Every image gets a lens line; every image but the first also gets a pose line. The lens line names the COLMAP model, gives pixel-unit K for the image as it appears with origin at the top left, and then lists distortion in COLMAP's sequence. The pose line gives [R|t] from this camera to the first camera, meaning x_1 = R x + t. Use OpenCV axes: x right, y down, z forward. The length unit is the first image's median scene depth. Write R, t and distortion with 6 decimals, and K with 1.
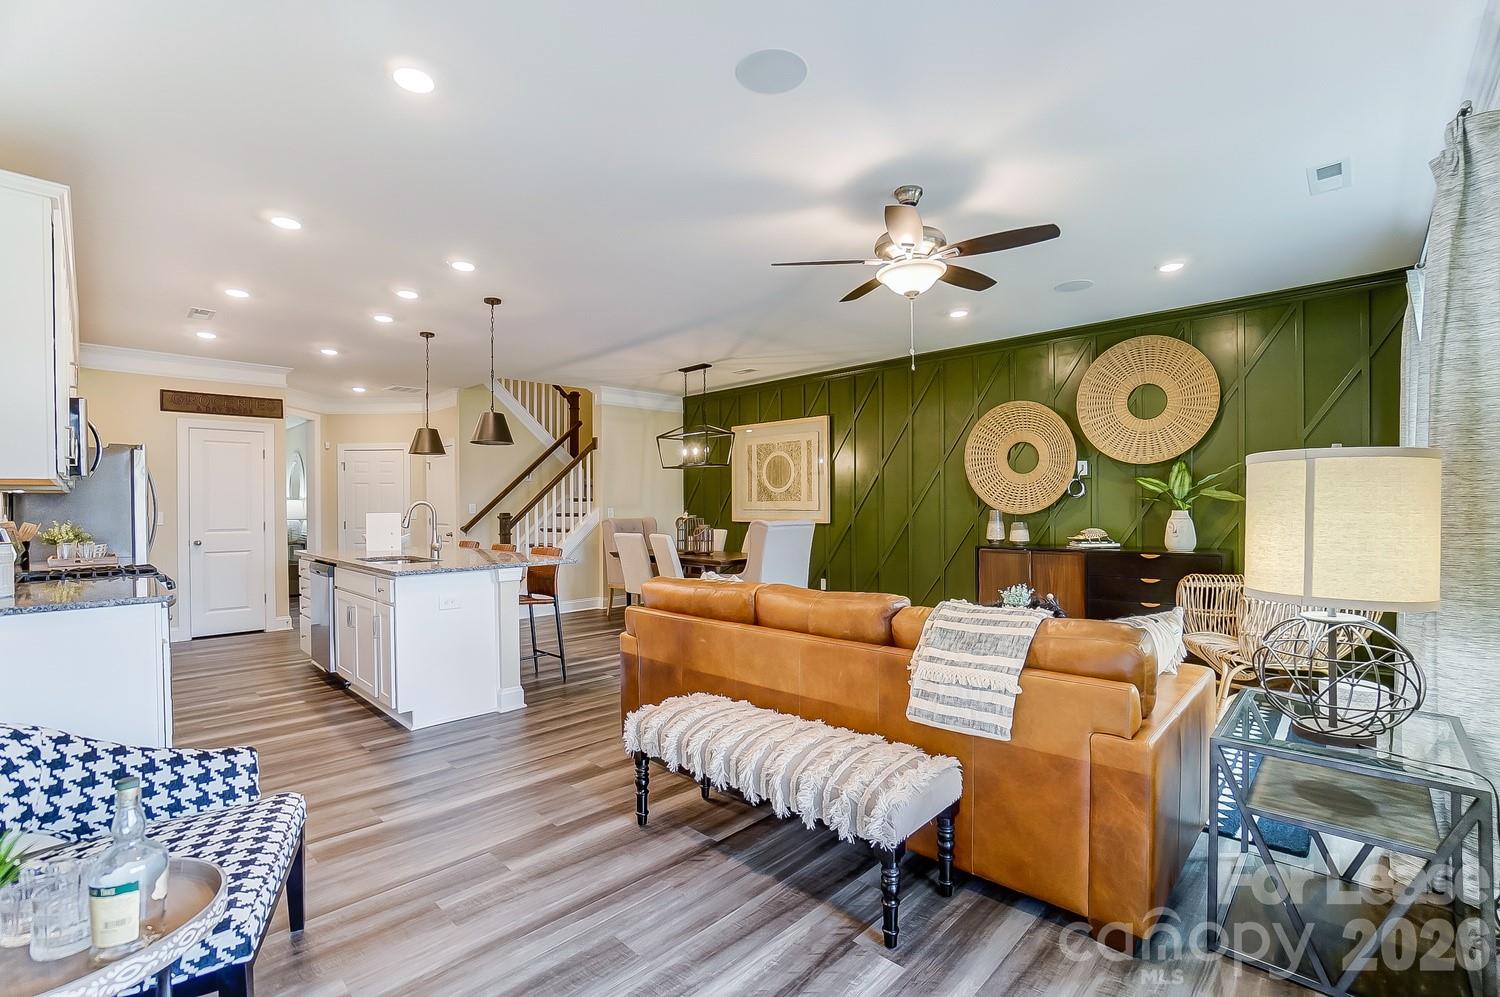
lens RADIAL K [[661.5, 0, 711.3], [0, 661.5, 508.1], [0, 0, 1]] dist [-0.000013, 0.000202]
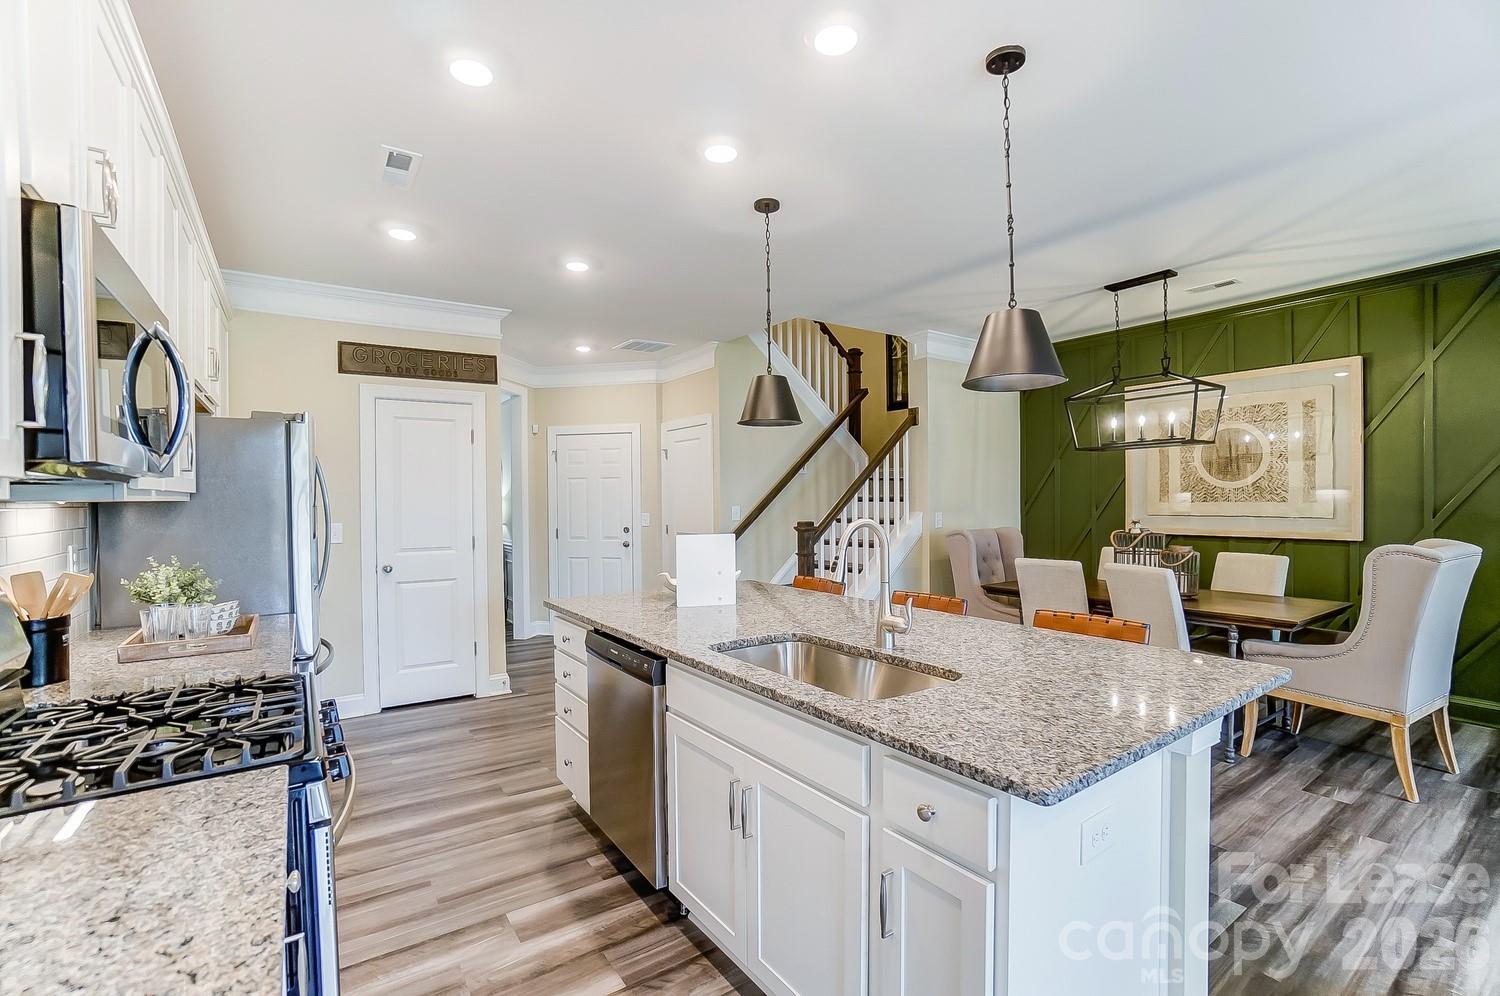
lens RADIAL K [[661.3, 0, 741.9], [0, 661.3, 502.3], [0, 0, 1]] dist [-0.039226, 0.000054]
pose [[0.988029, -0.003832, -0.154219, -0.295351], [0.004153, 0.999990, 0.001765, -0.014476], [0.154211, -0.002384, 0.988035, 0.371499]]
